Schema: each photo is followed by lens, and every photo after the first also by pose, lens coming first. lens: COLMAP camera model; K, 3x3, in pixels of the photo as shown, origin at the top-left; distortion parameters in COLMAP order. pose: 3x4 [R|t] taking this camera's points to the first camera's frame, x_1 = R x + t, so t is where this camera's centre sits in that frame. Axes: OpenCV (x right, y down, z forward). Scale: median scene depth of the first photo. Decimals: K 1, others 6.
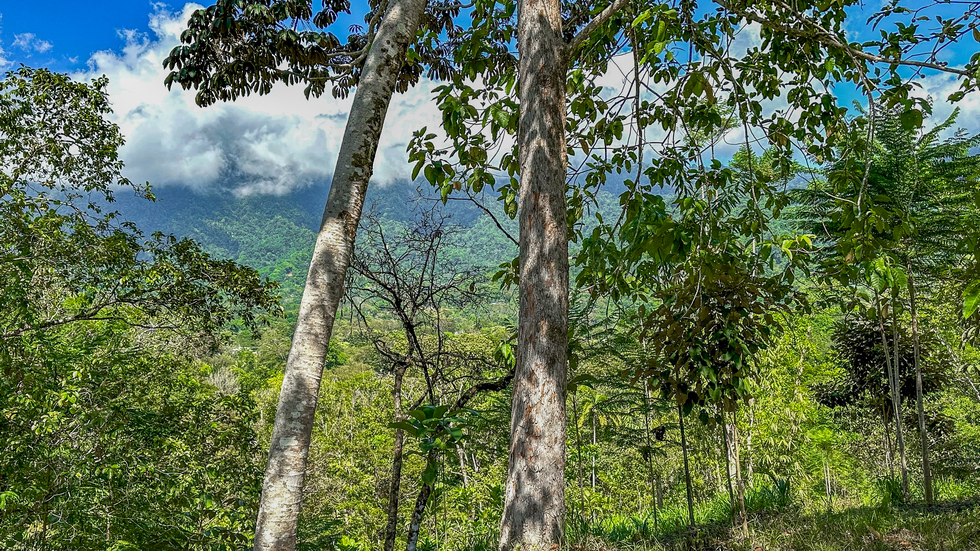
lens RADIAL K [[916.9, 0, 489.6], [0, 916.9, 272.5], [0, 0, 1]] dist [0.018958, 0.000000]
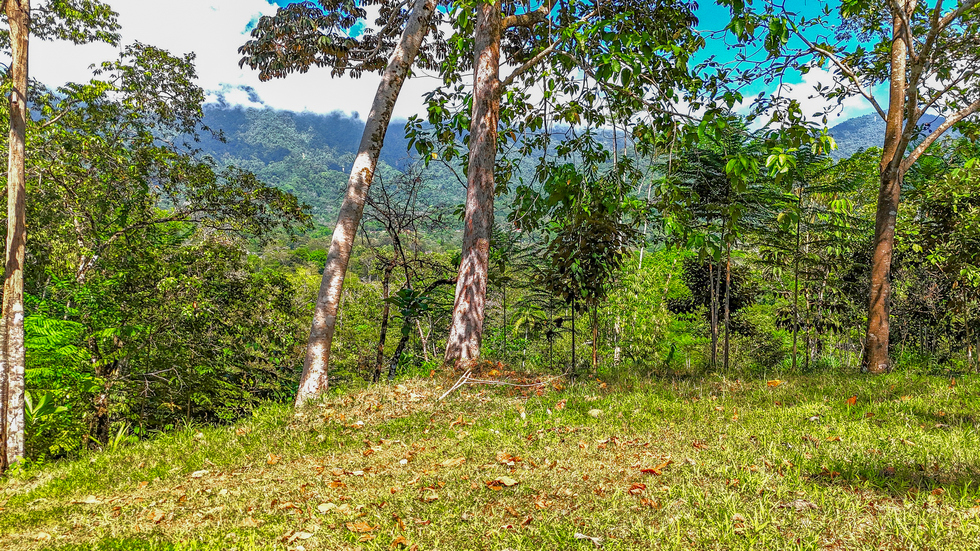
lens RADIAL K [[747.2, 0, 497.7], [0, 747.2, 294.9], [0, 0, 1]] dist [0.073299, -0.052820]
pose [[0.996193, 0.059967, 0.063266, 0.005566], [-0.066998, 0.991032, 0.115612, -0.007032], [-0.055766, -0.119410, 0.991278, -0.268792]]
